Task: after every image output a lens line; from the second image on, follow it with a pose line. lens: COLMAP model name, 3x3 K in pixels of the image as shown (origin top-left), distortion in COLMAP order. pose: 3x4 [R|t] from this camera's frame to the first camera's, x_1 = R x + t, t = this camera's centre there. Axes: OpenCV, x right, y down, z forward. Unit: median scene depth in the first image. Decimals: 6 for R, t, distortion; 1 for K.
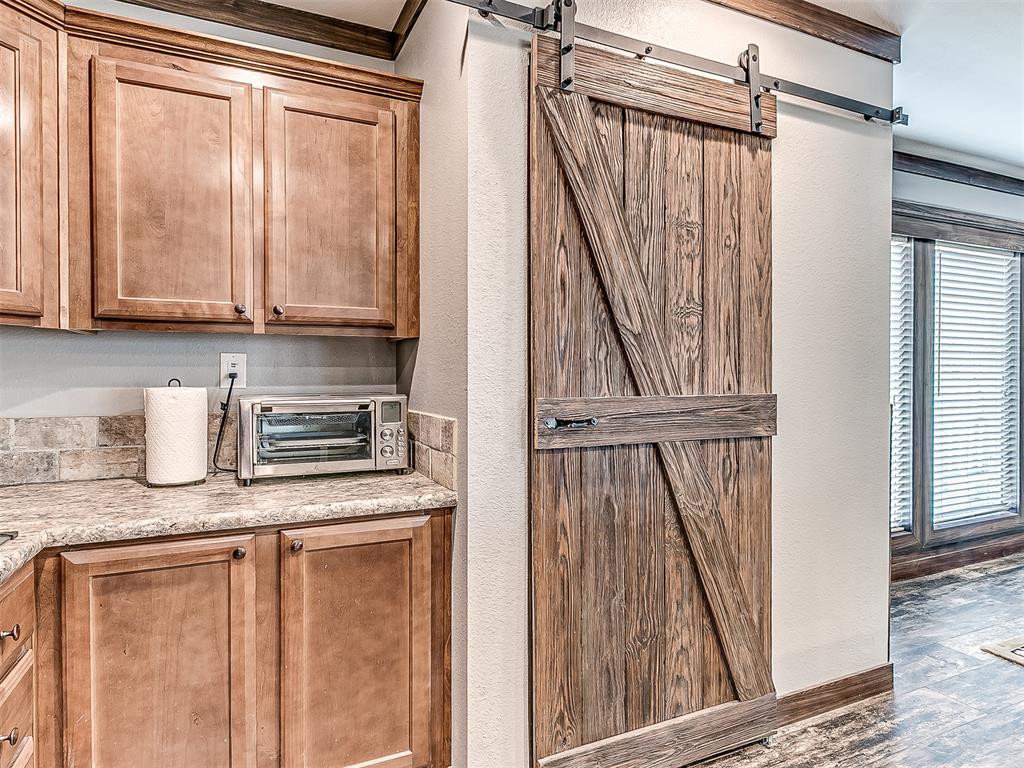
lens RADIAL K [[561.5, 0, 543.4], [0, 561.5, 381.2], [0, 0, 1]] dist [0.003394, 0.000634]
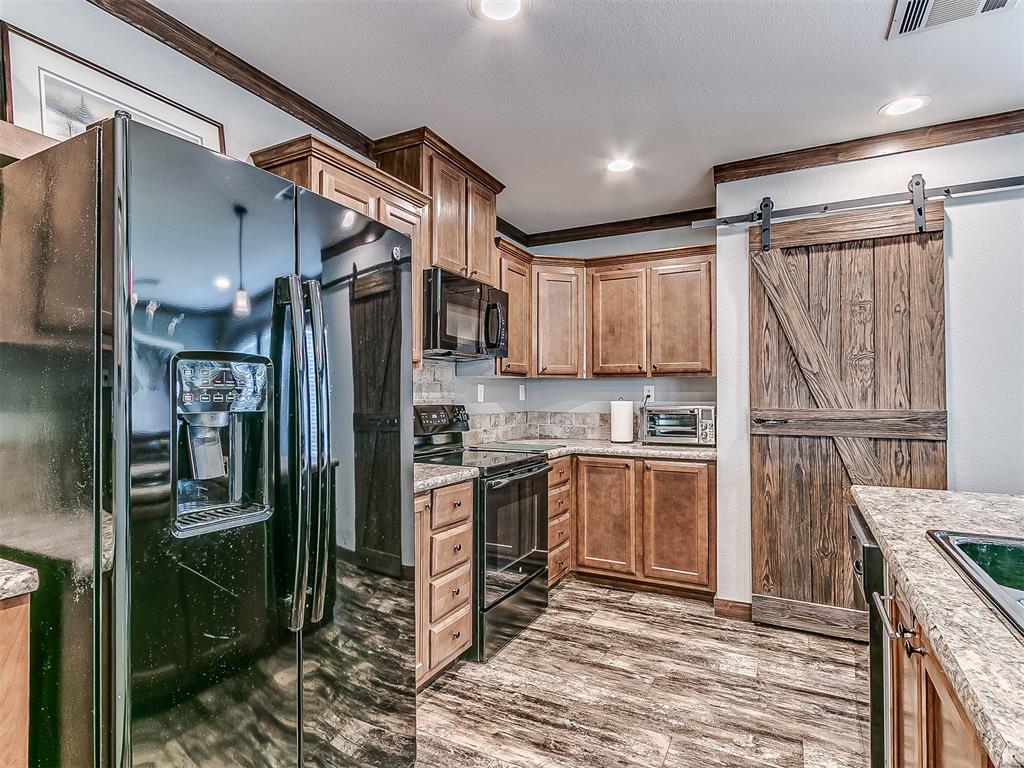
lens RADIAL K [[601.1, 0, 496.9], [0, 601.1, 385.5], [0, 0, 1]] dist [-0.000709, 0.000122]
pose [[0.576347, -0.011699, -0.817121, 1.148794], [-0.012590, 0.999652, -0.023192, 0.011276], [0.817108, 0.023655, 0.575999, -0.907265]]
